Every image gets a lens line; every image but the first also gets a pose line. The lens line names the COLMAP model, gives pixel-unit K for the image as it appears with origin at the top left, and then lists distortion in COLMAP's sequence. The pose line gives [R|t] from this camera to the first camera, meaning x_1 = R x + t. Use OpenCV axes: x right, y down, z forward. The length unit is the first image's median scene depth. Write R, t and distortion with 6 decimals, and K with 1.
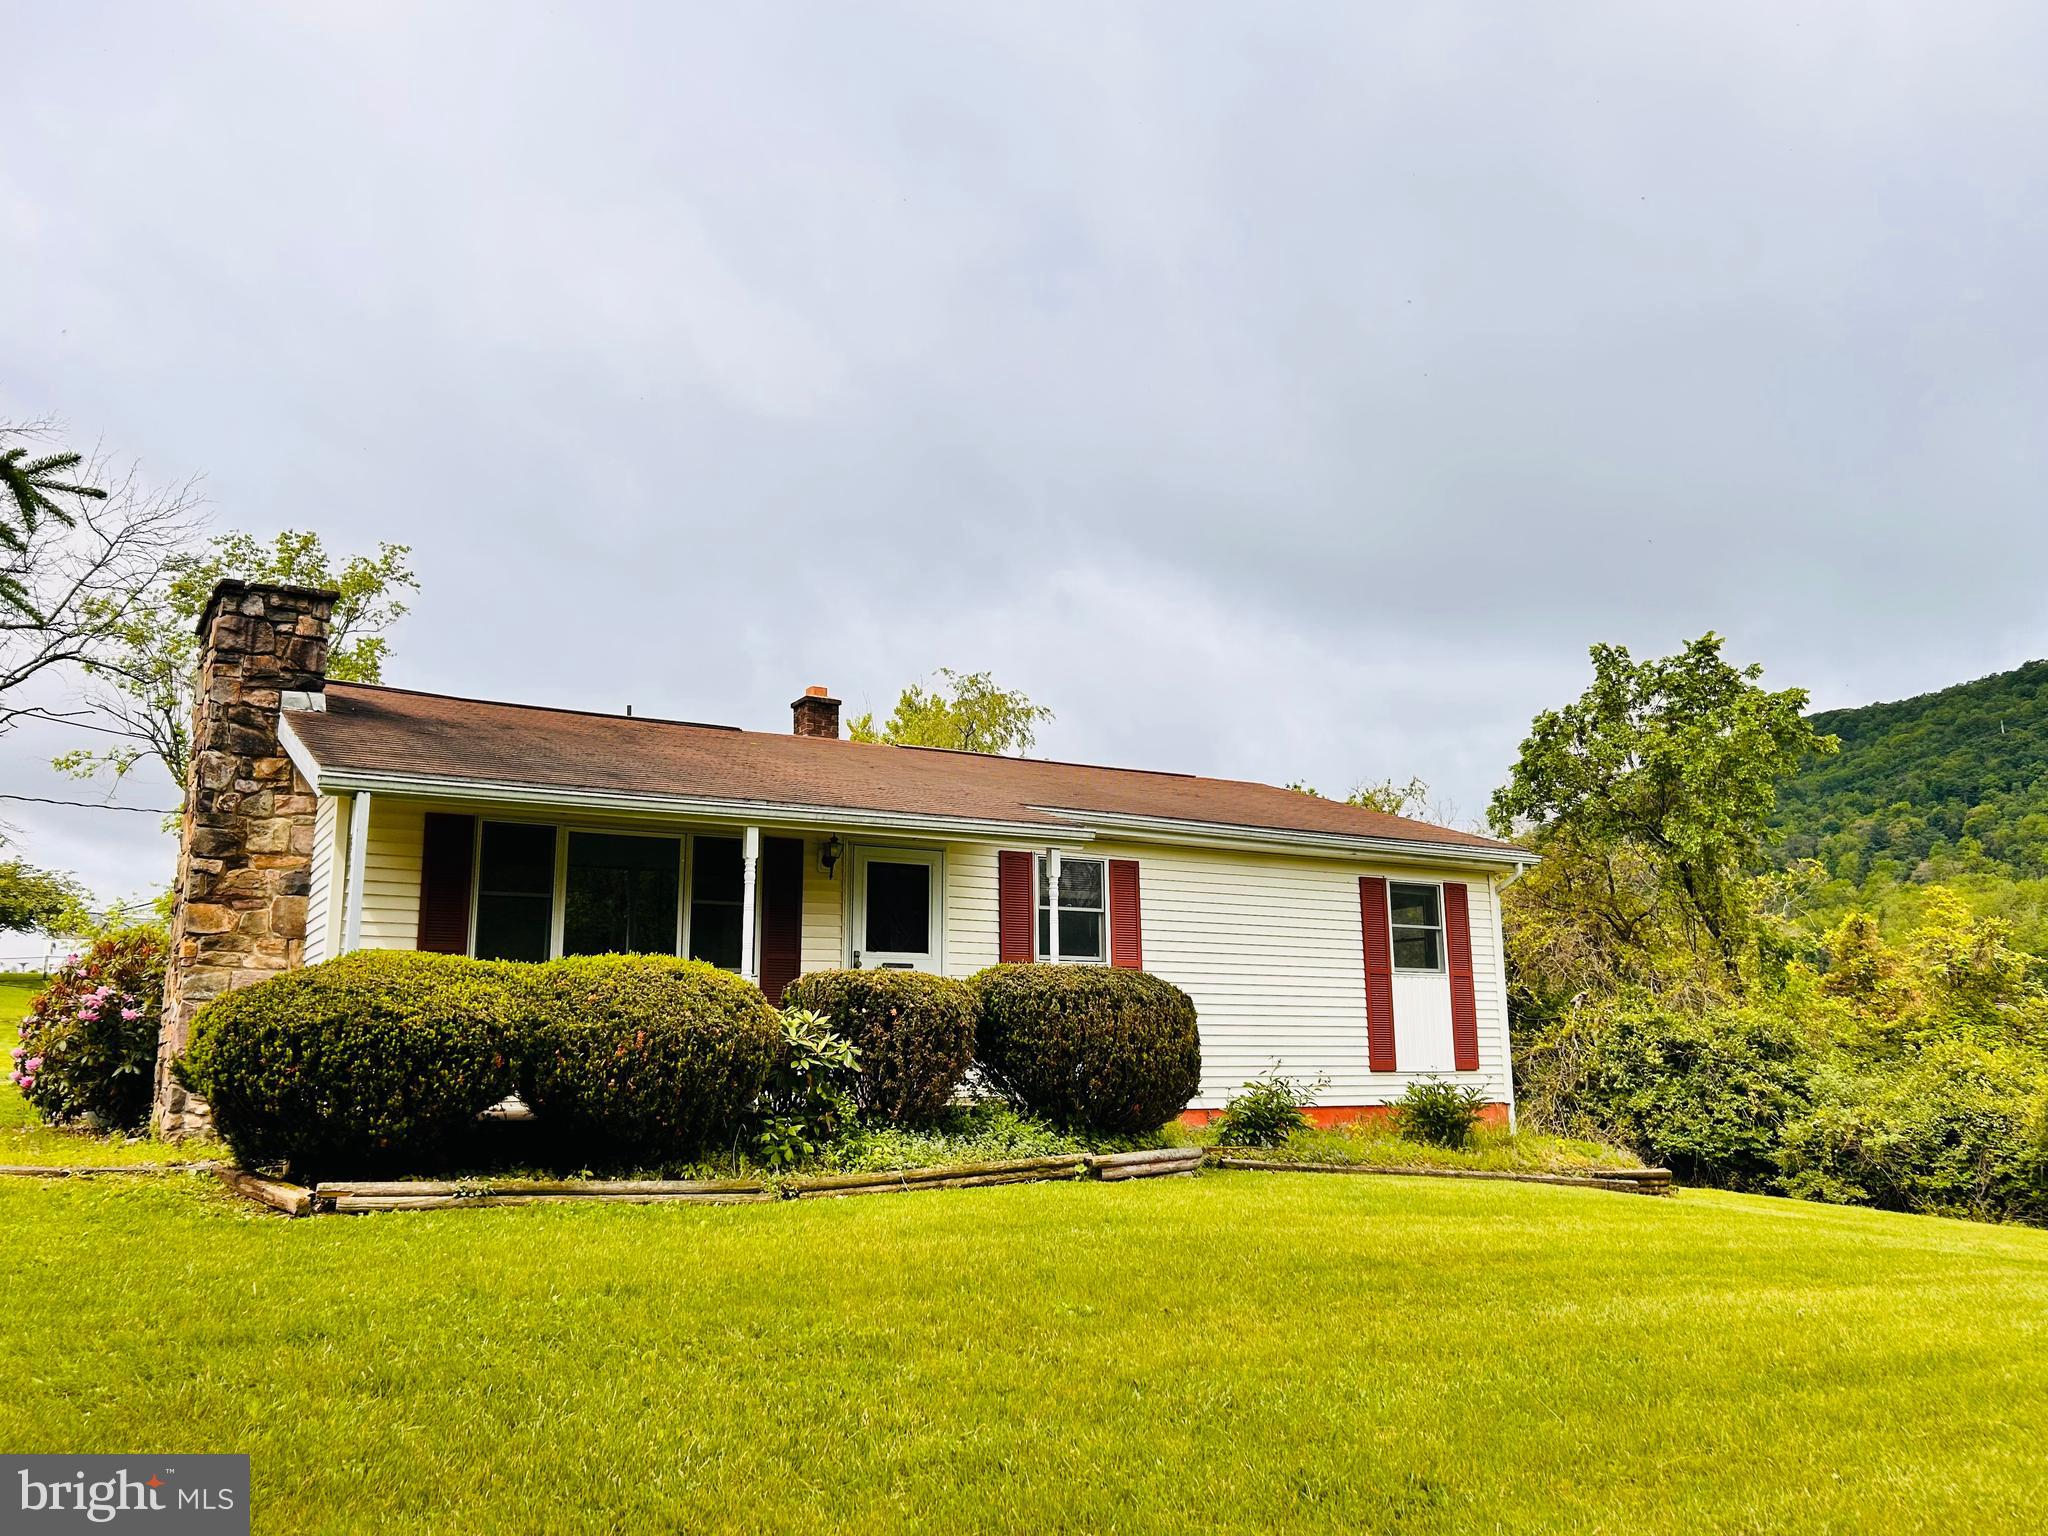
lens RADIAL K [[1545.2, 0, 1028.6], [0, 1545.2, 764.5], [0, 0, 1]] dist [0.043181, -0.038151]
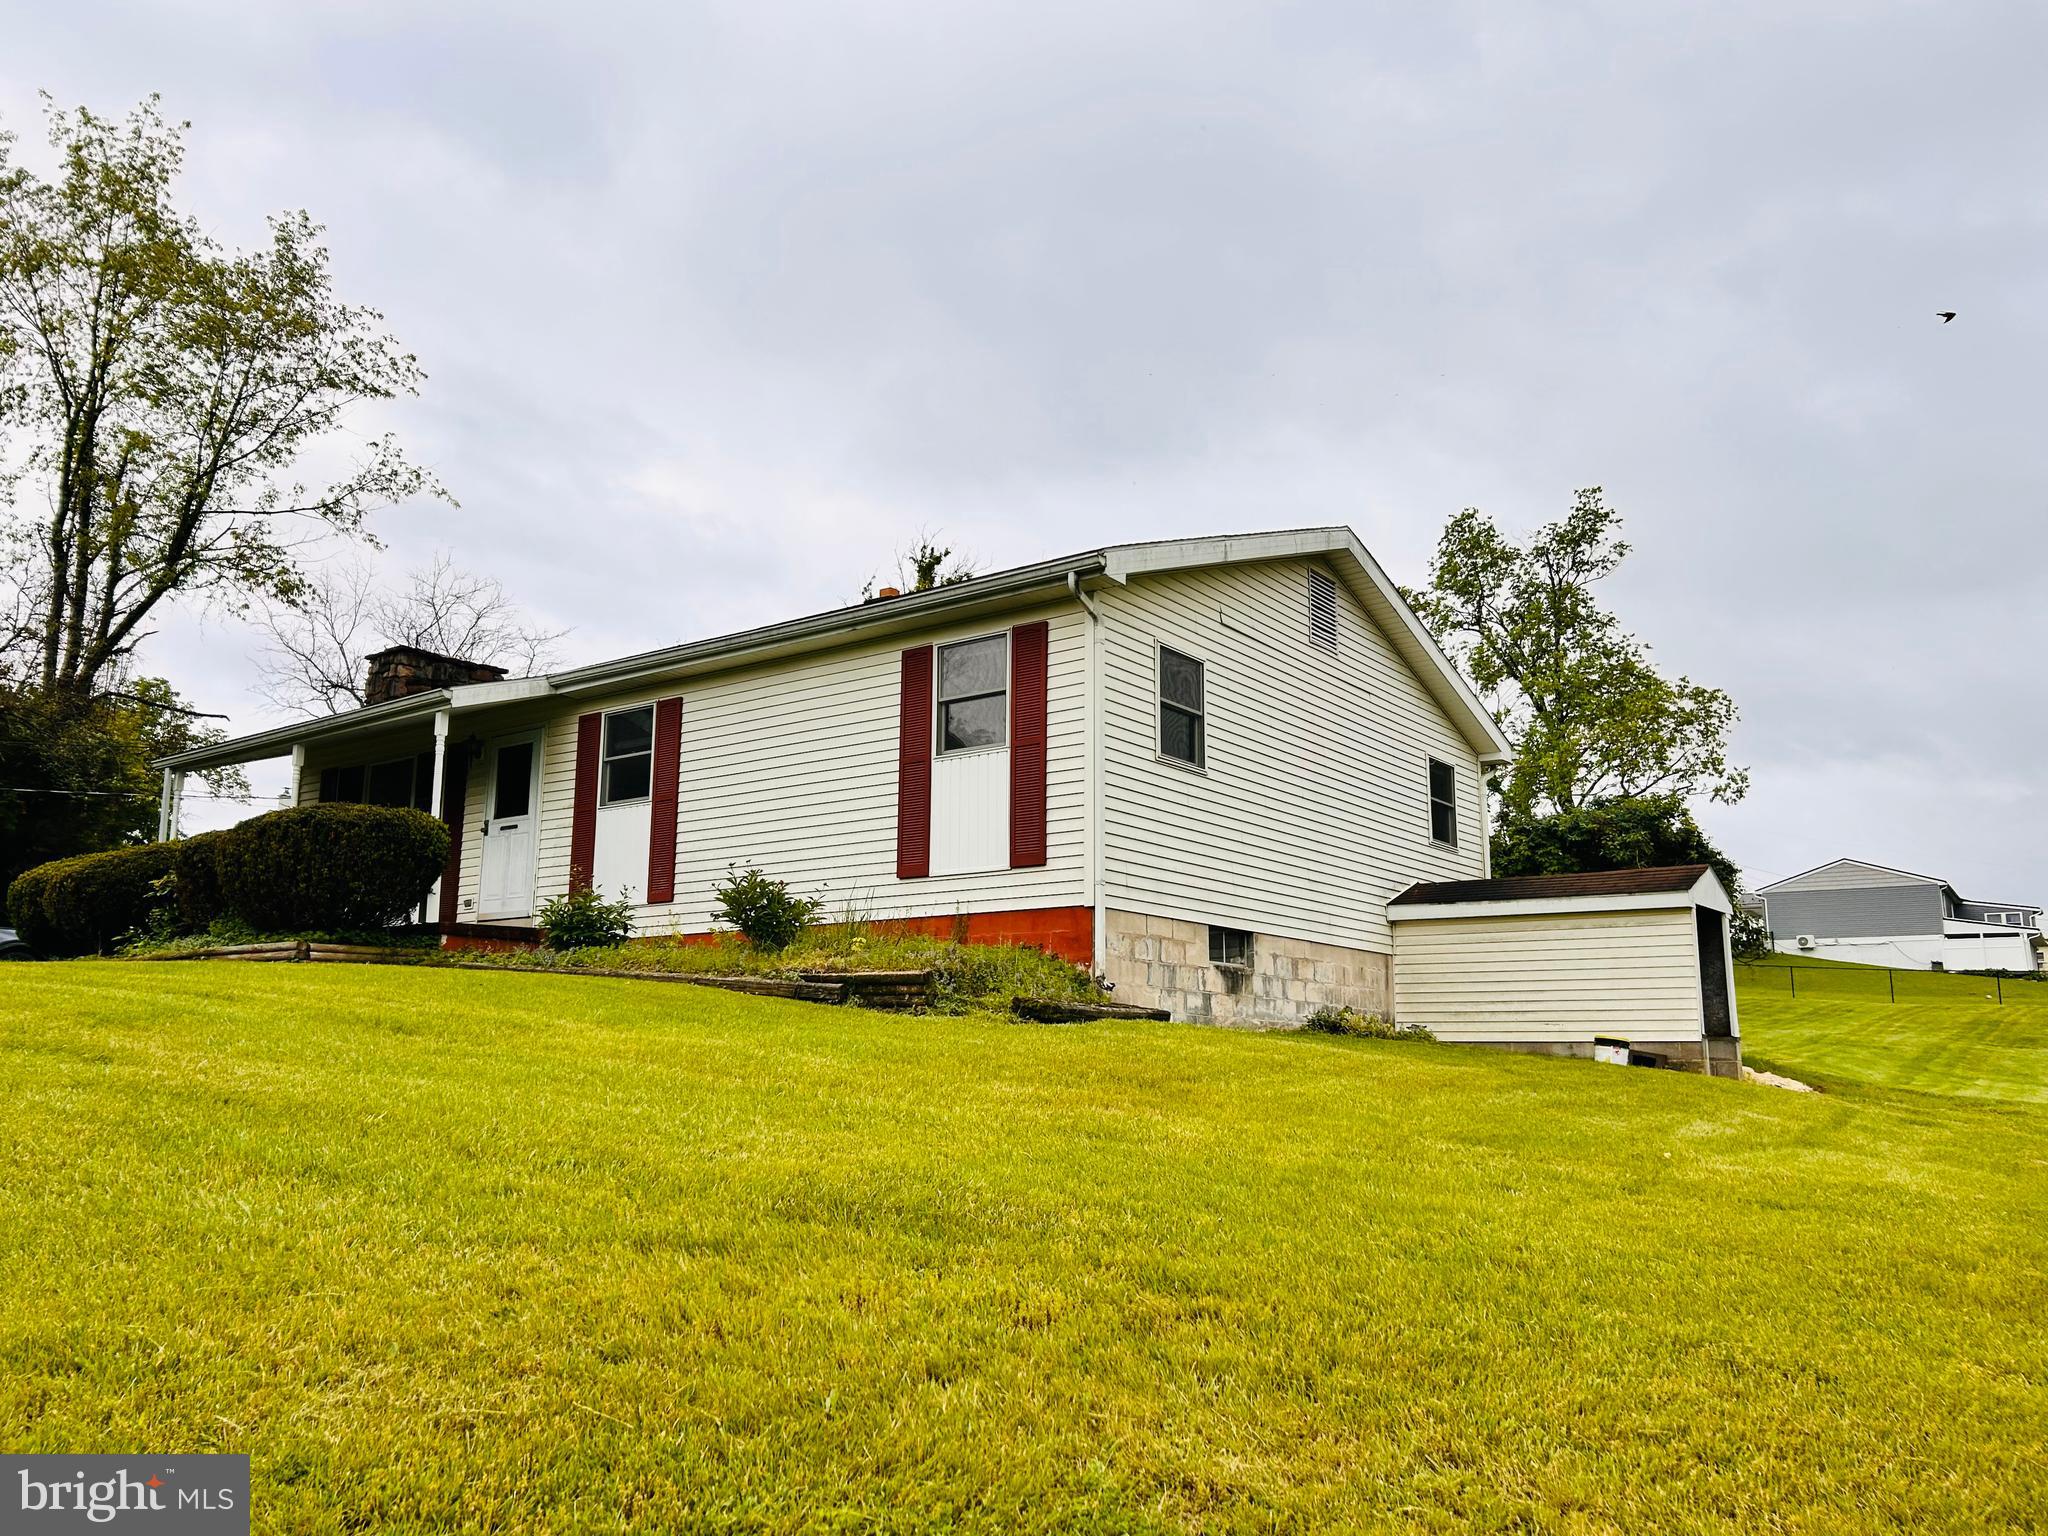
lens RADIAL K [[1545.2, 0, 1015.6], [0, 1545.2, 776.7], [0, 0, 1]] dist [0.043181, -0.038151]
pose [[0.374701, -0.159818, -0.913267, 1.294509], [0.169661, 0.980218, -0.101925, 0.306545], [0.911490, -0.116755, 0.394404, 0.946953]]
